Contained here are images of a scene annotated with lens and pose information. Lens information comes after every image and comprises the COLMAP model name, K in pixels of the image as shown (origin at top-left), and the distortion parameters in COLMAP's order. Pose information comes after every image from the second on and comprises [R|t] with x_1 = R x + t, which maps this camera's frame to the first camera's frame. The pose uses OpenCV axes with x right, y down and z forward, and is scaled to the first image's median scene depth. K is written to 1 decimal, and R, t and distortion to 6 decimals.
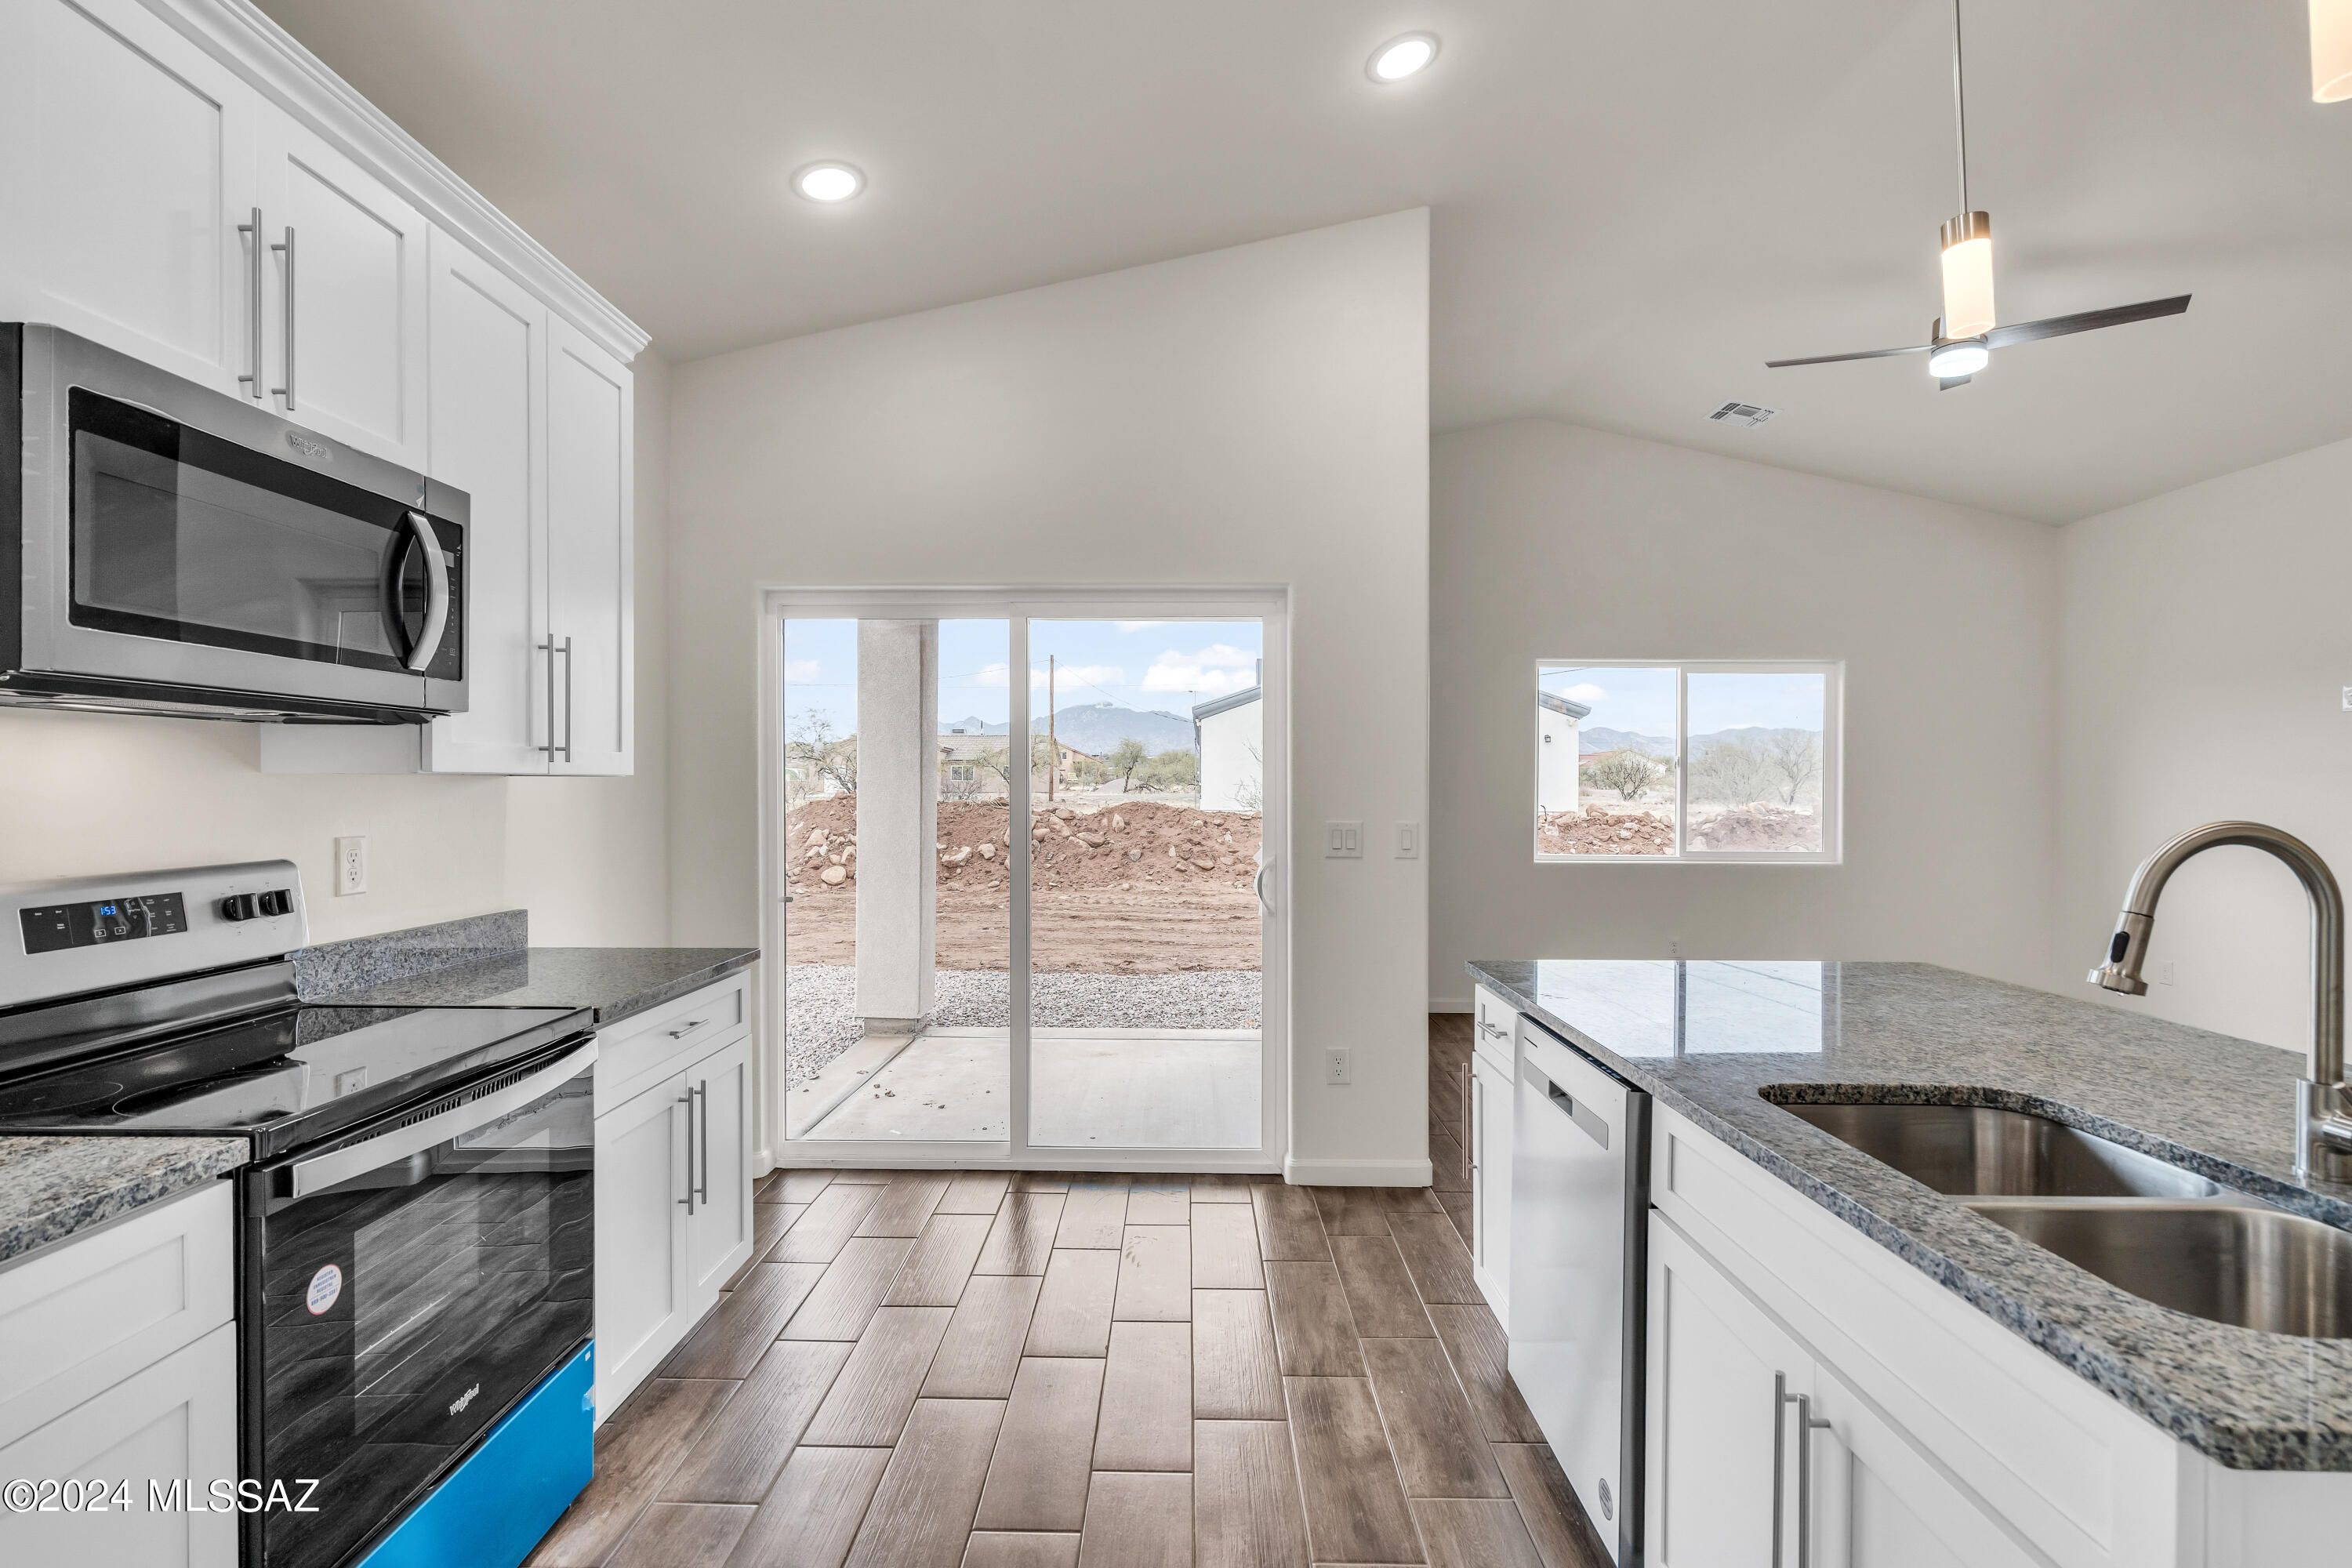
lens RADIAL K [[1085.0, 0, 1168.1], [0, 1085.0, 794.3], [0, 0, 1]] dist [-0.004776, 0.000702]
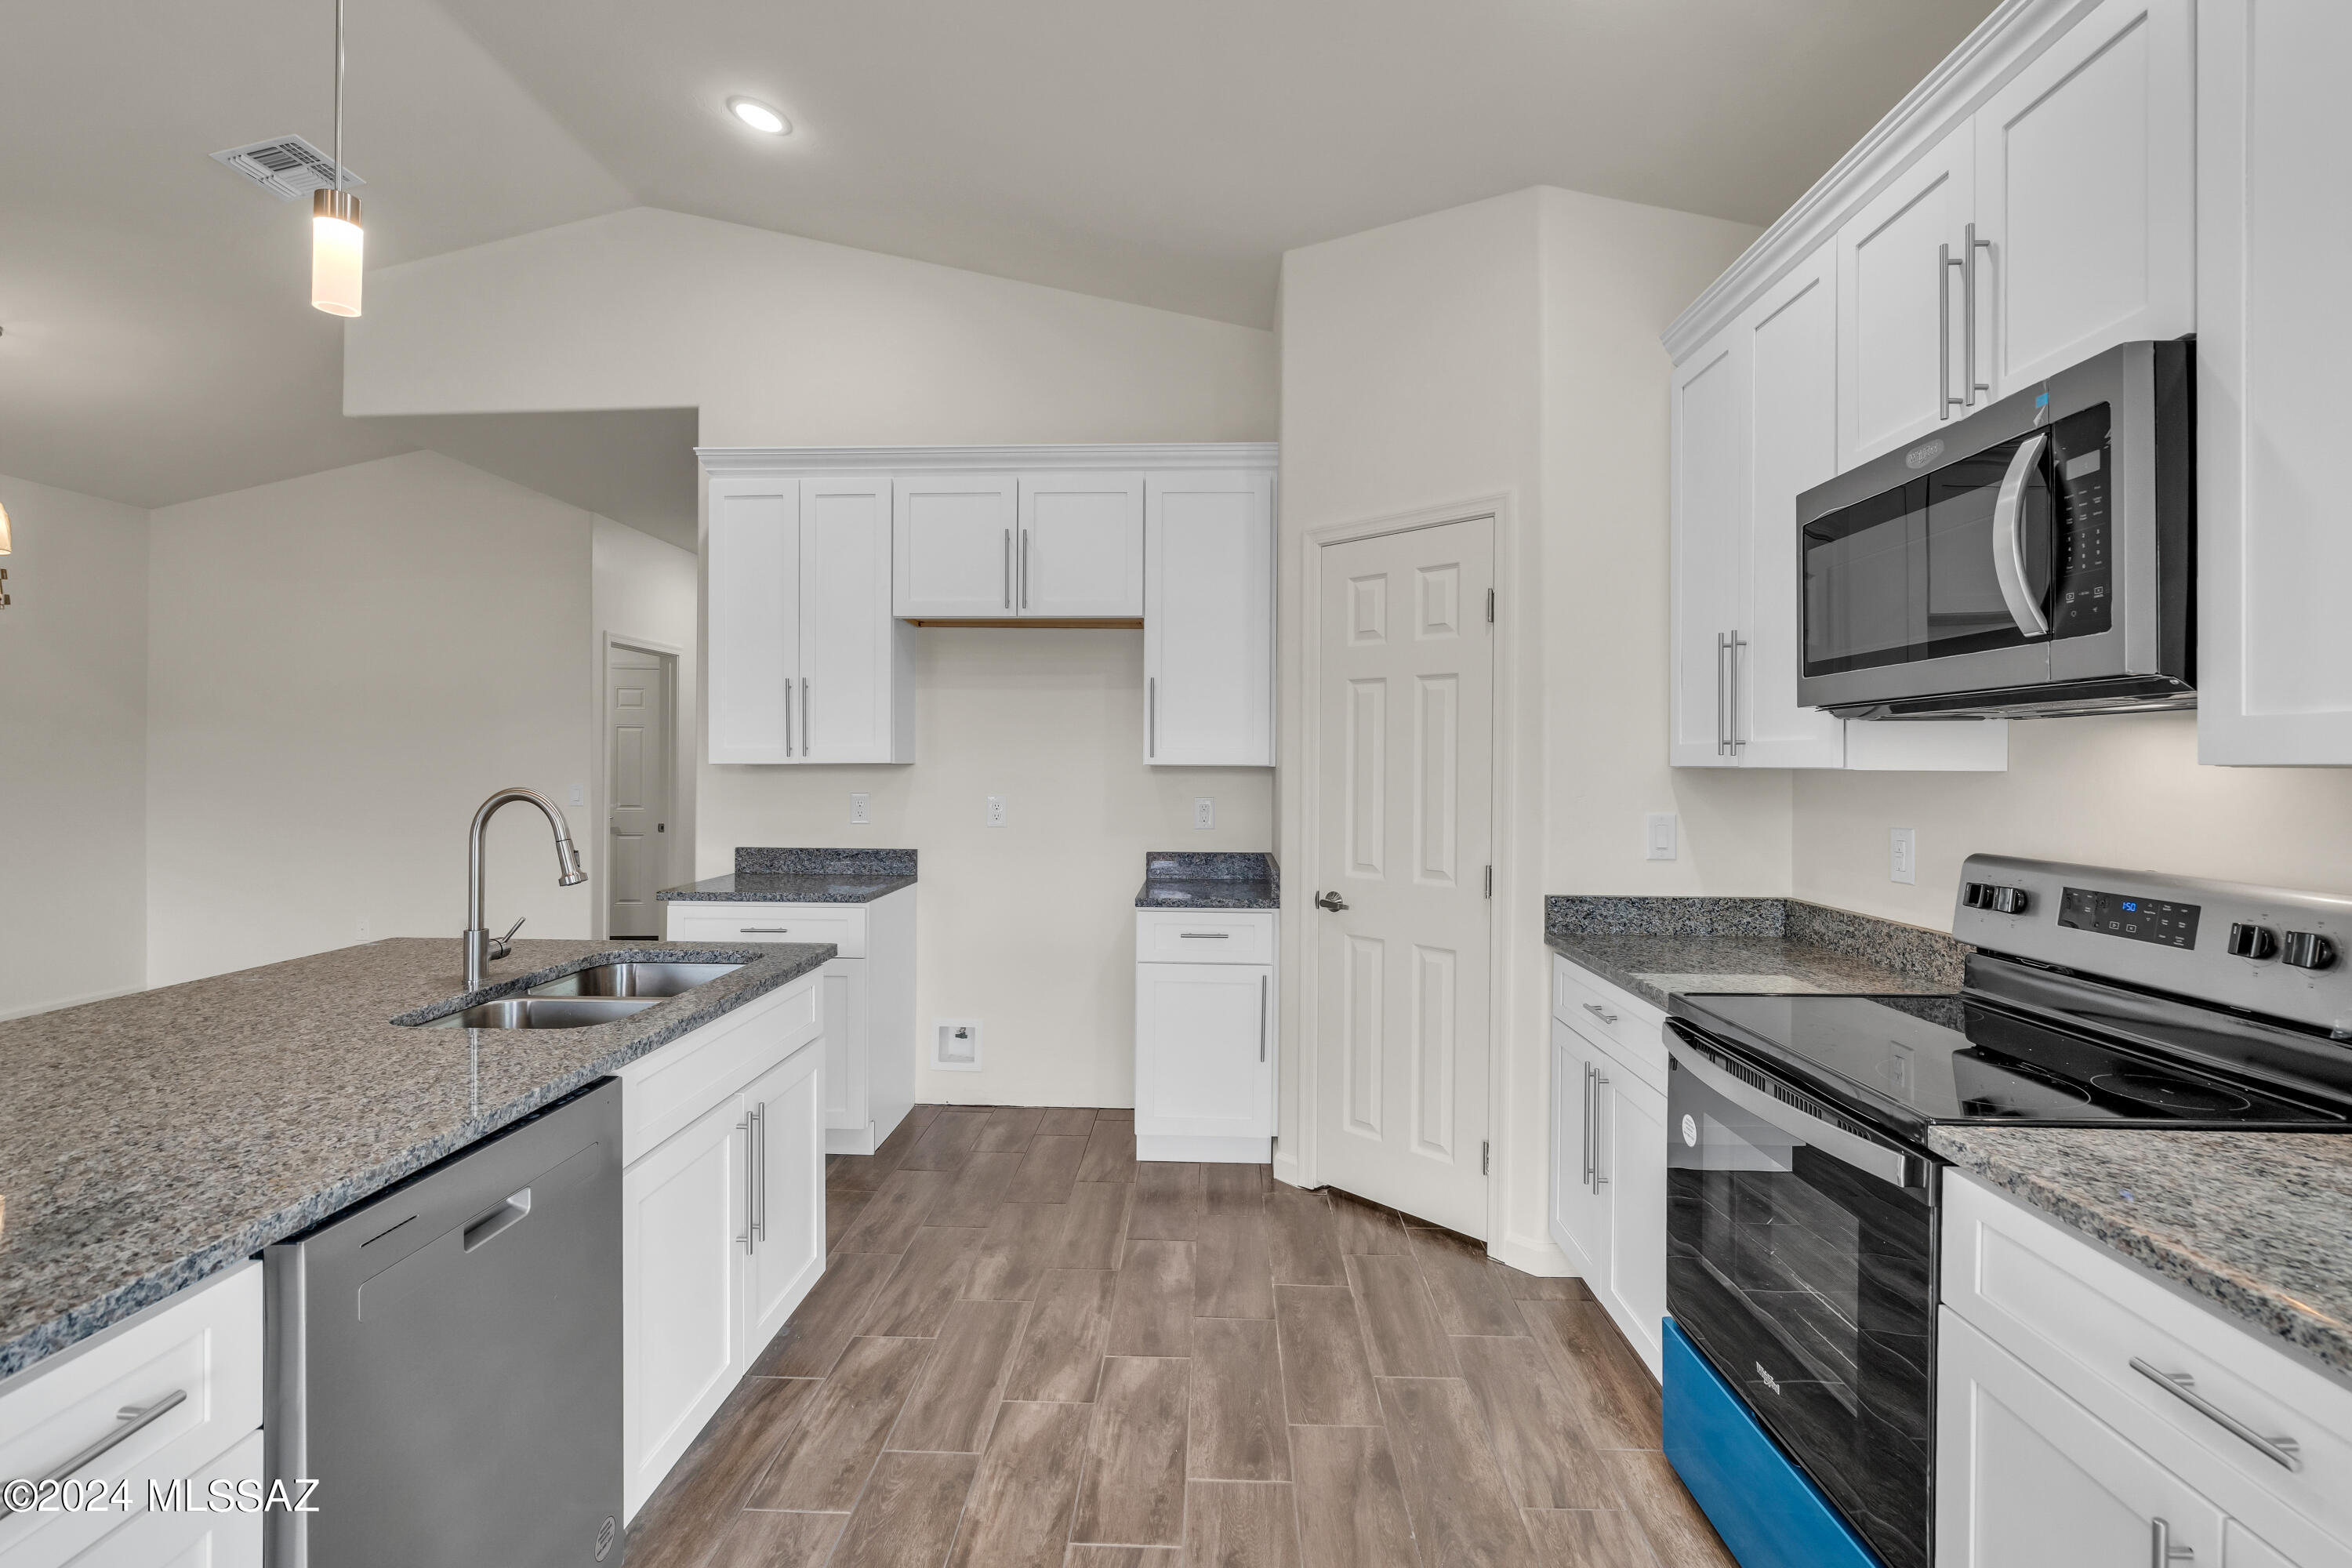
lens RADIAL K [[1085.0, 0, 1174.8], [0, 1085.0, 759.9], [0, 0, 1]] dist [-0.004776, 0.000702]
pose [[-0.999770, -0.008178, 0.019838, -0.073506], [-0.008199, 0.999966, -0.000990, -0.015106], [-0.019829, -0.001152, -0.999803, 1.418713]]
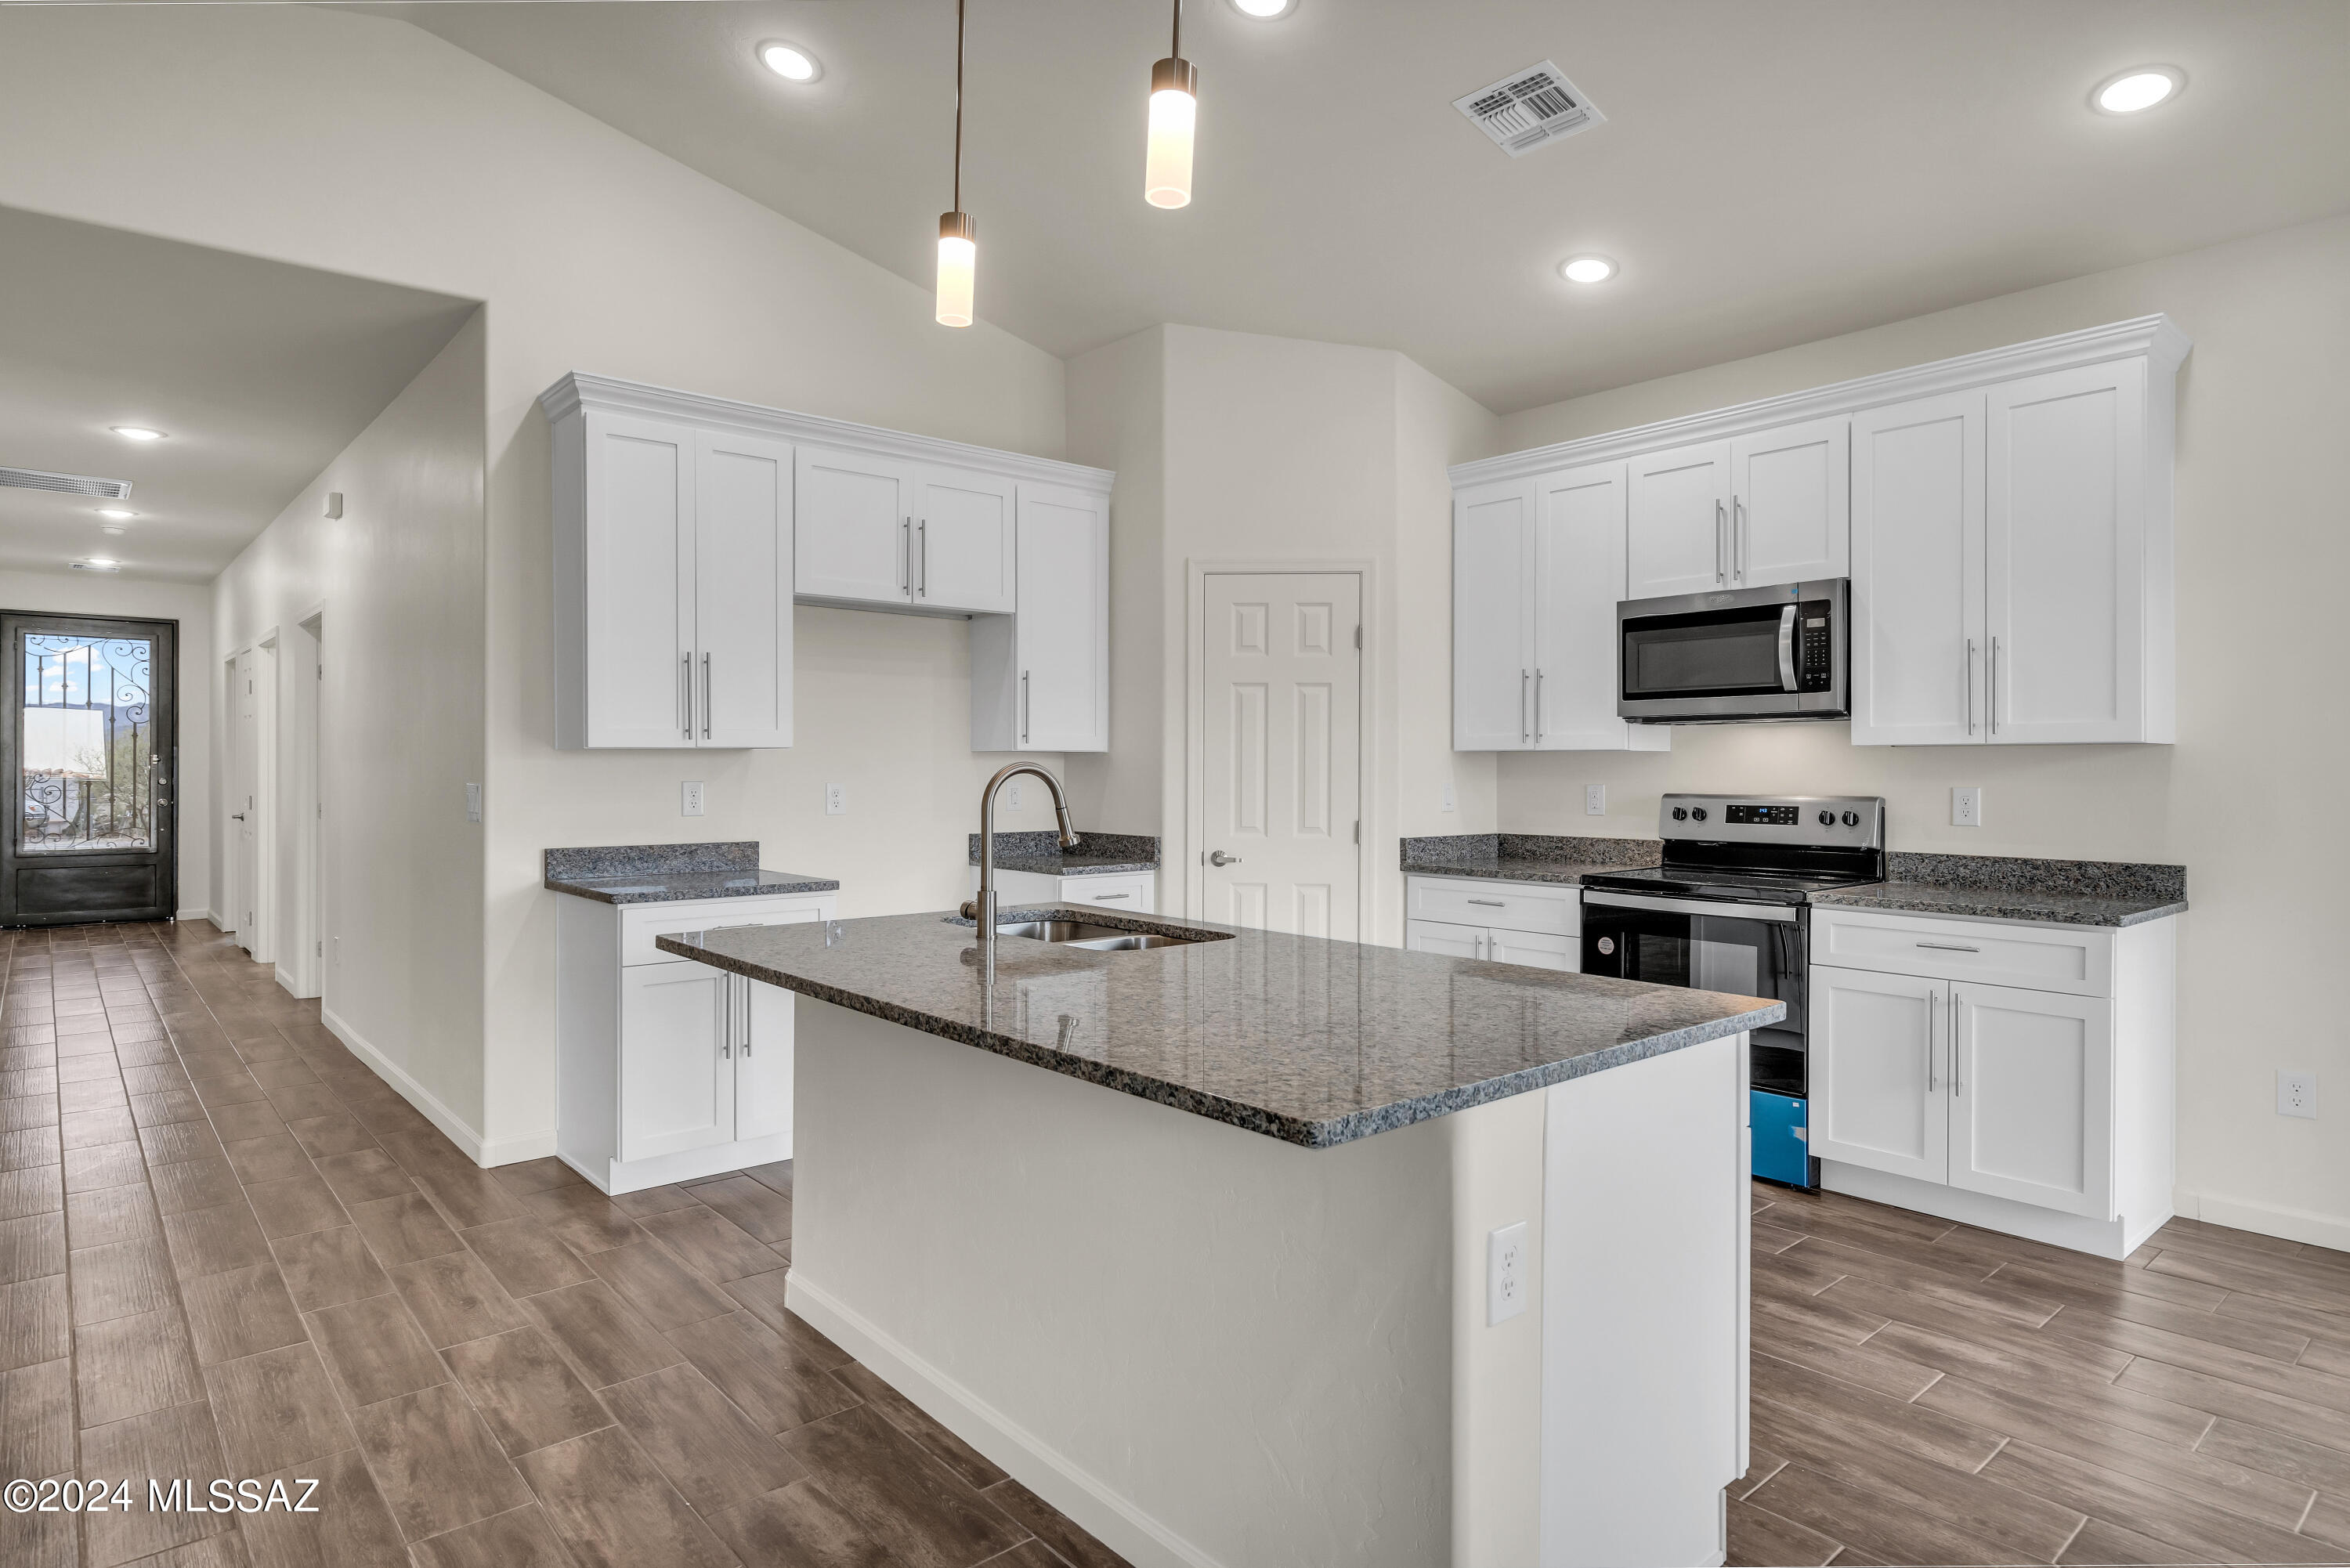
lens RADIAL K [[1300.3, 0, 1172.4], [0, 1300.3, 769.0], [0, 0, 1]] dist [0.003798, 0.000807]
pose [[-0.742741, -0.002598, -0.669574, 1.233625], [-0.005991, 0.999978, 0.002765, 0.014020], [0.669552, 0.006065, -0.742741, 1.534163]]
